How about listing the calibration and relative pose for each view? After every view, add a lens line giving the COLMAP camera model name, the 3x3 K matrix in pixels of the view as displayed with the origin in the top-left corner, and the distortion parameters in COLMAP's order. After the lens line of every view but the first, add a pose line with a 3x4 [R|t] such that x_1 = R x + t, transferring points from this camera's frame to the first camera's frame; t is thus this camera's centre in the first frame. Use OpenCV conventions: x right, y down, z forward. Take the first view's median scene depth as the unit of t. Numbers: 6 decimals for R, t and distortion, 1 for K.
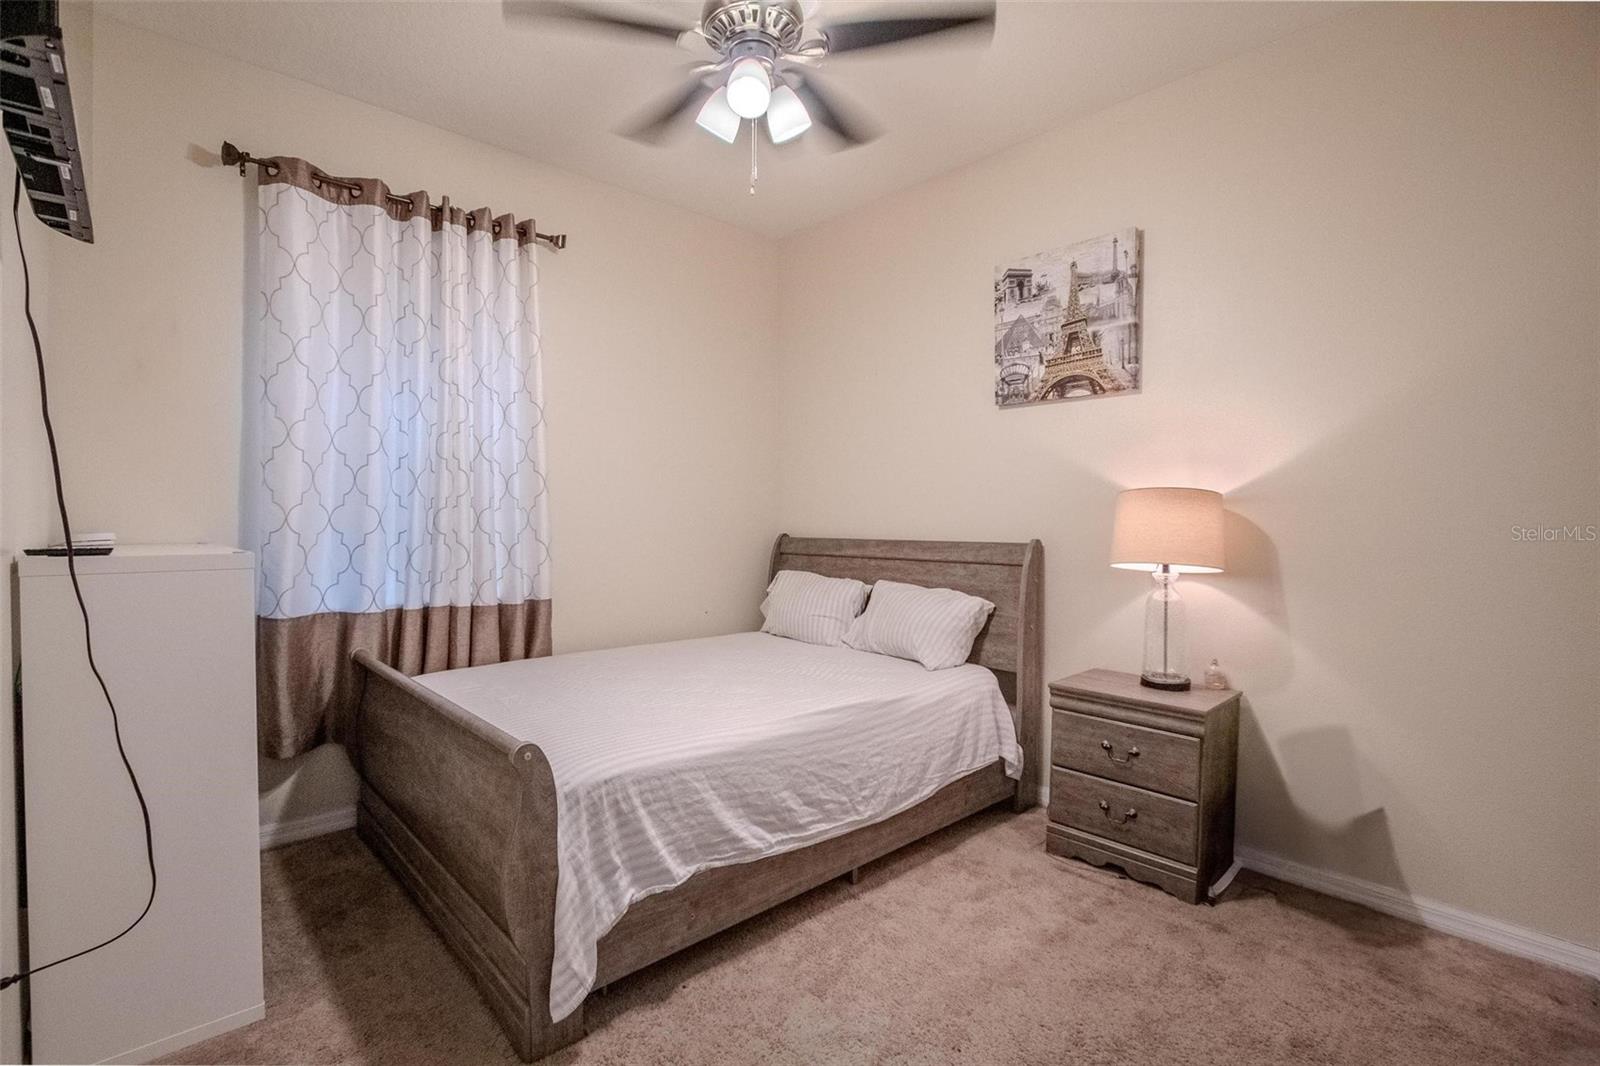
lens RADIAL K [[739.3, 0, 797.1], [0, 739.3, 537.6], [0, 0, 1]] dist [-0.013025, 0.001103]
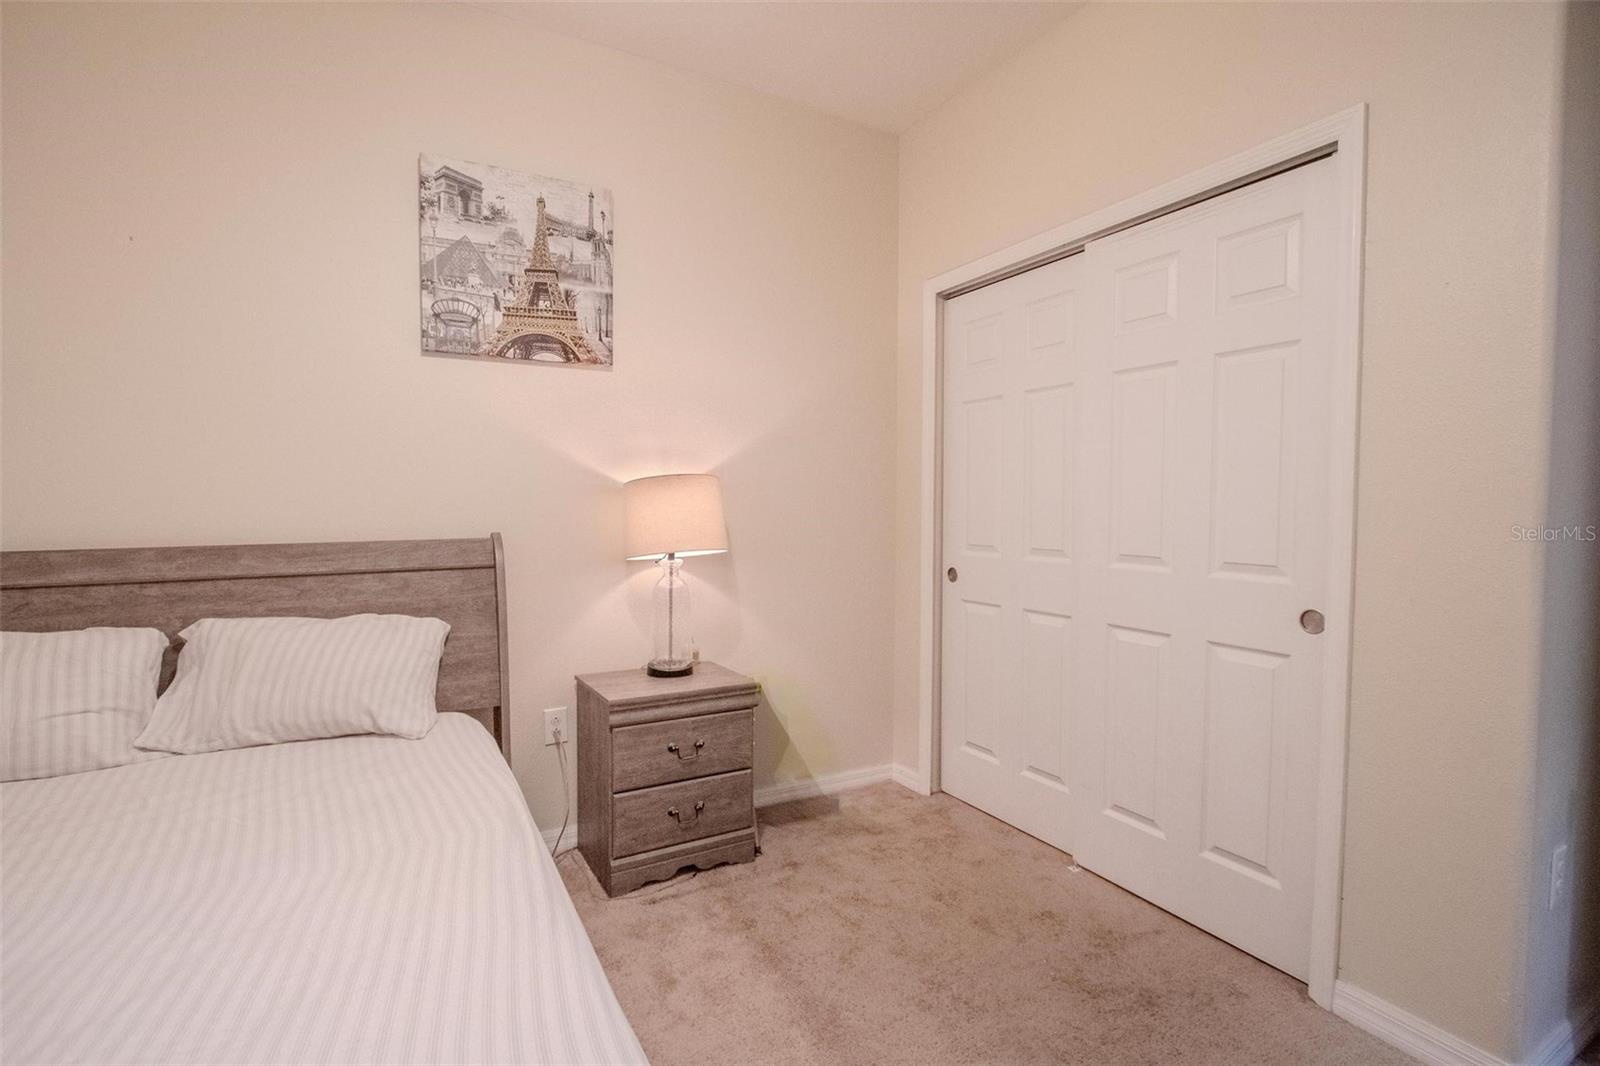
lens RADIAL K [[739.3, 0, 801.1], [0, 739.3, 532.4], [0, 0, 1]] dist [-0.013025, 0.001103]
pose [[0.242795, -0.045666, 0.969002, -0.367338], [0.026777, 0.998826, 0.040362, -0.021506], [-0.969708, 0.016148, 0.243733, 0.505831]]
